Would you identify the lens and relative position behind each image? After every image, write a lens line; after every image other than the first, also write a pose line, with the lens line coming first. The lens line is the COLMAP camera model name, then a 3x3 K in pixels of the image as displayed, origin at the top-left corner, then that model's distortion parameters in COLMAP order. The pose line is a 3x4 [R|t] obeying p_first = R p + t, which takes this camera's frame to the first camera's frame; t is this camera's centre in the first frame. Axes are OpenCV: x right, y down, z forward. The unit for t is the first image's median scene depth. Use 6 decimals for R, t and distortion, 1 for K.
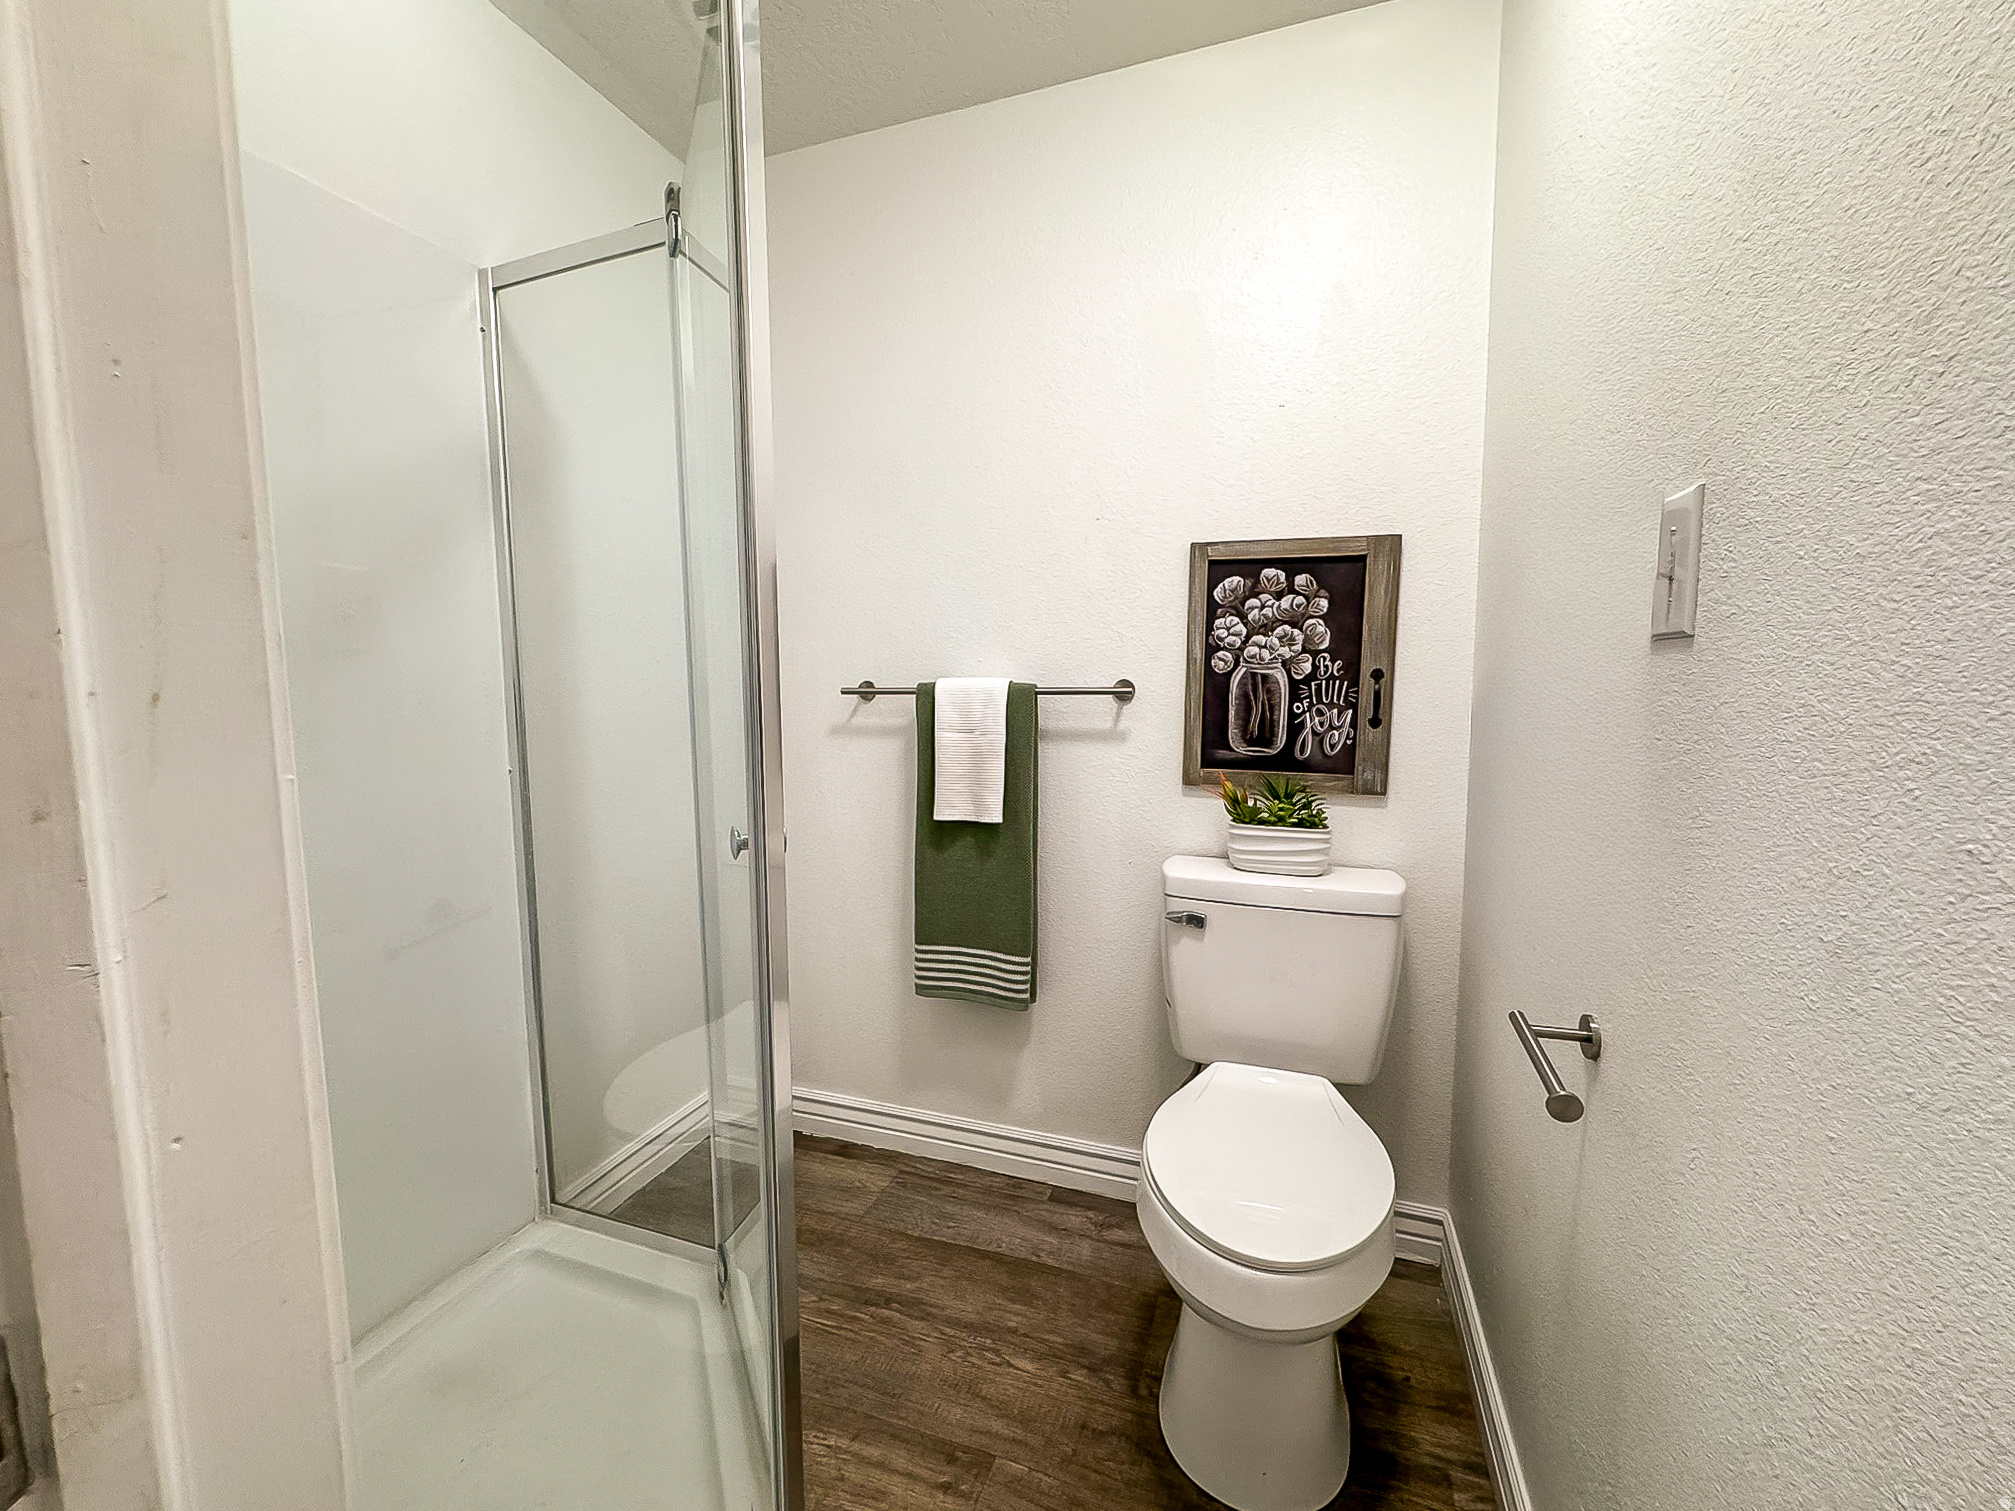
lens RADIAL K [[812.3, 0, 1010.6], [0, 812.3, 754.2], [0, 0, 1]] dist [-0.003916, 0.000429]
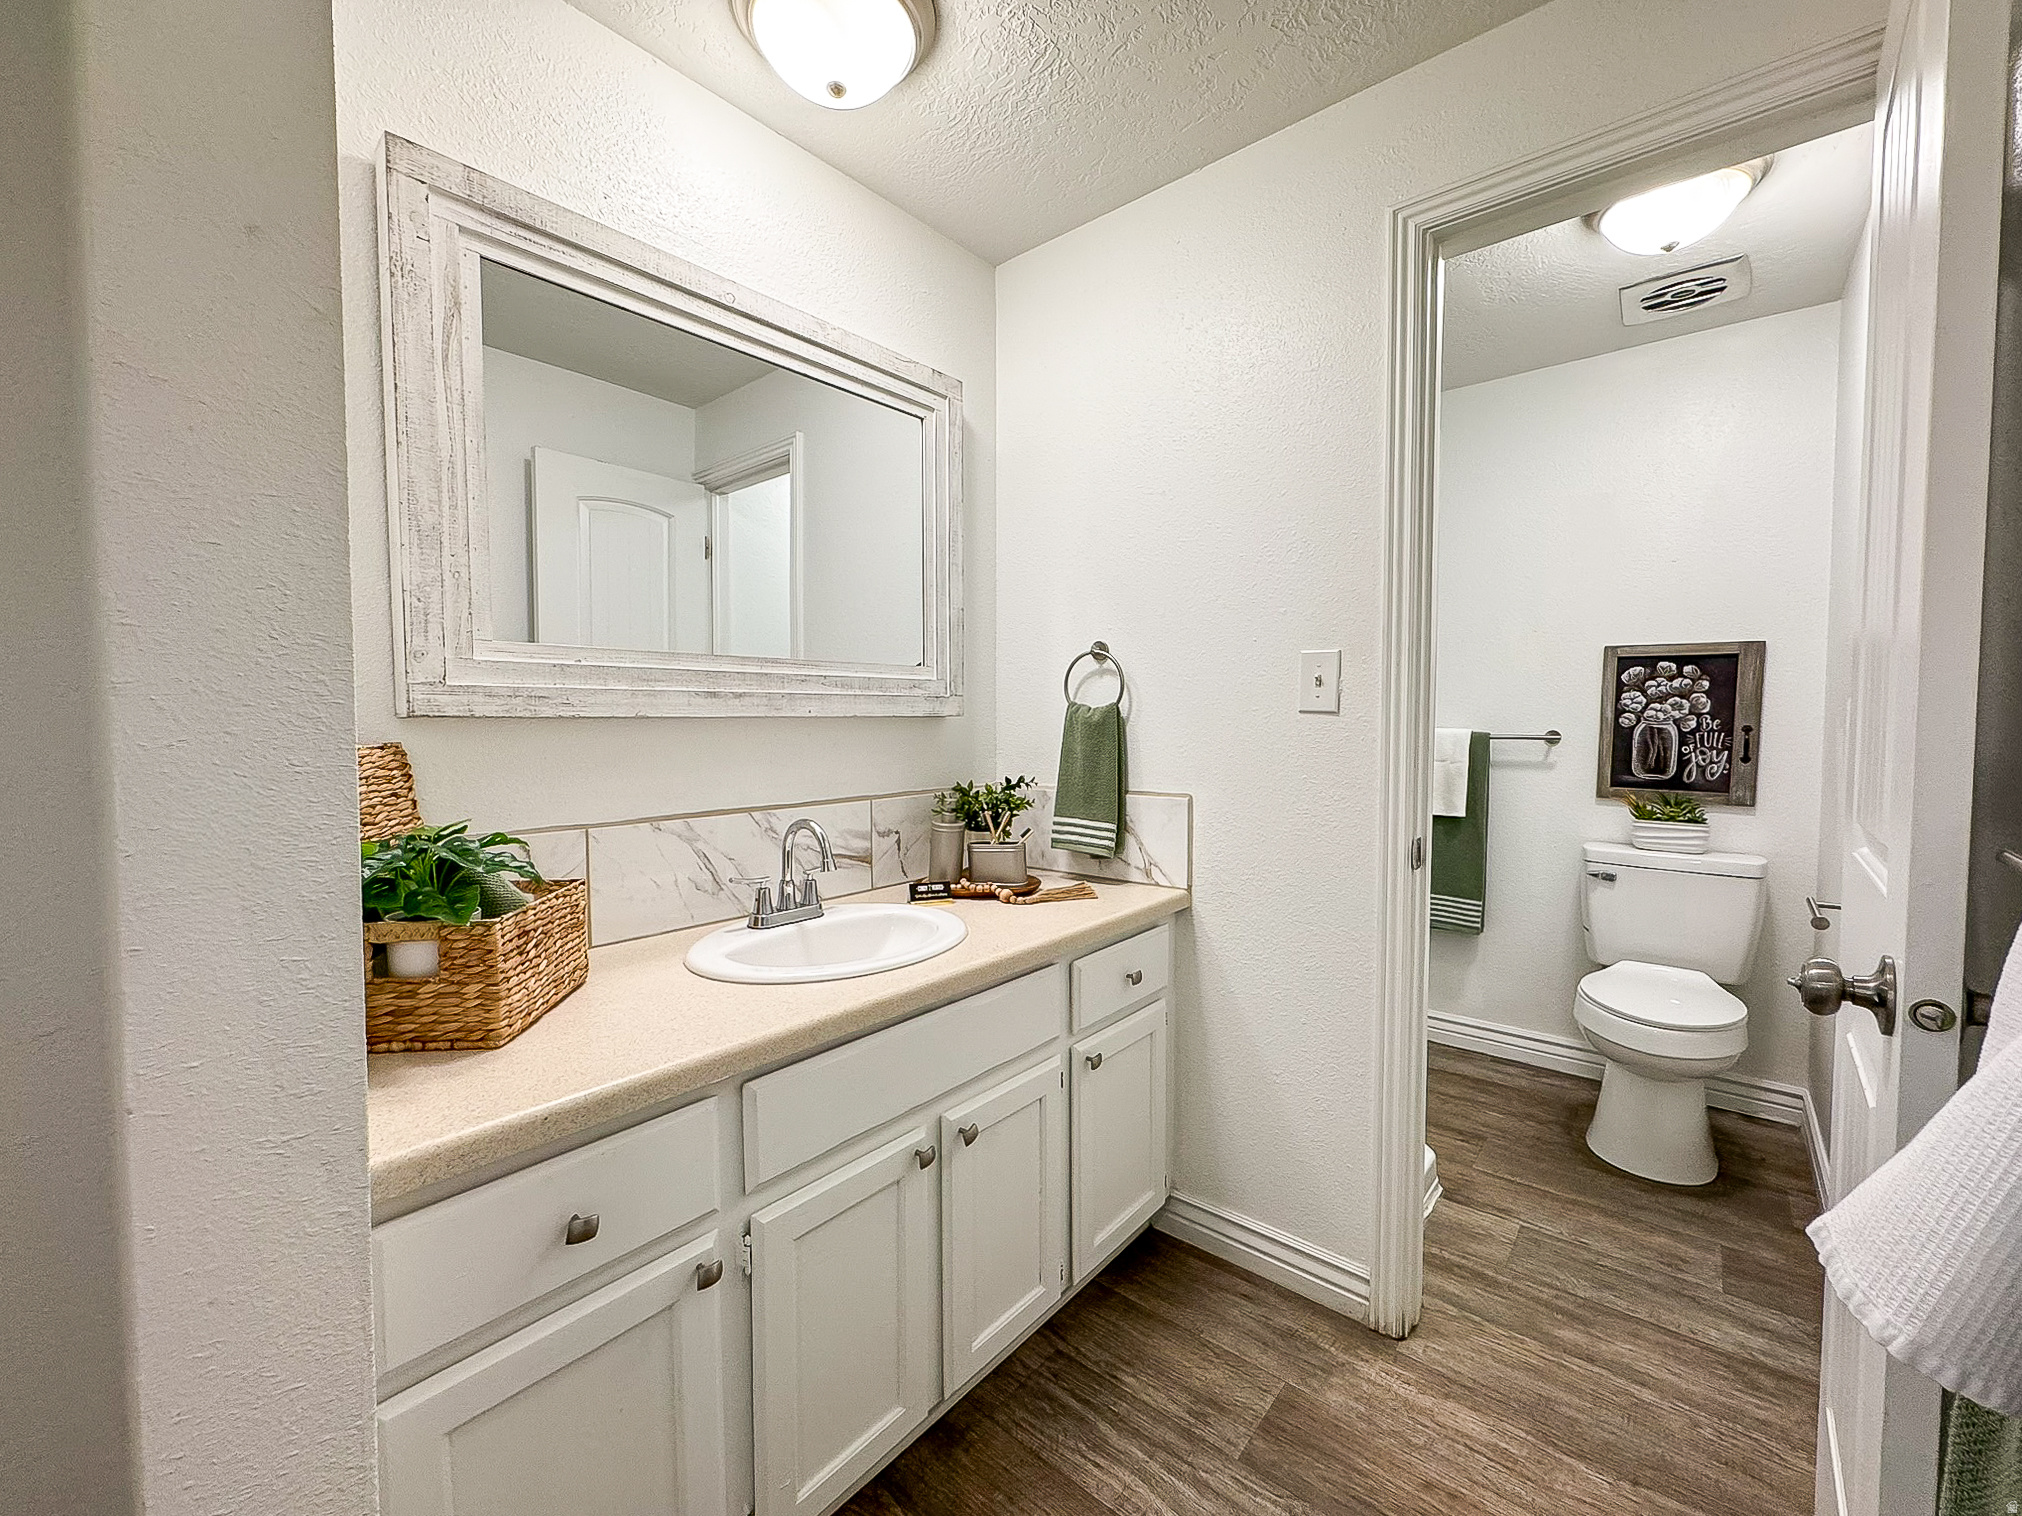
lens RADIAL K [[828.6, 0, 1004.1], [0, 828.6, 759.5], [0, 0, 1]] dist [-0.002112, -0.000297]
pose [[0.934663, 0.020463, -0.354946, -0.308435], [-0.036632, 0.998572, -0.038892, 0.072264], [0.353643, 0.049353, 0.934078, -0.956262]]
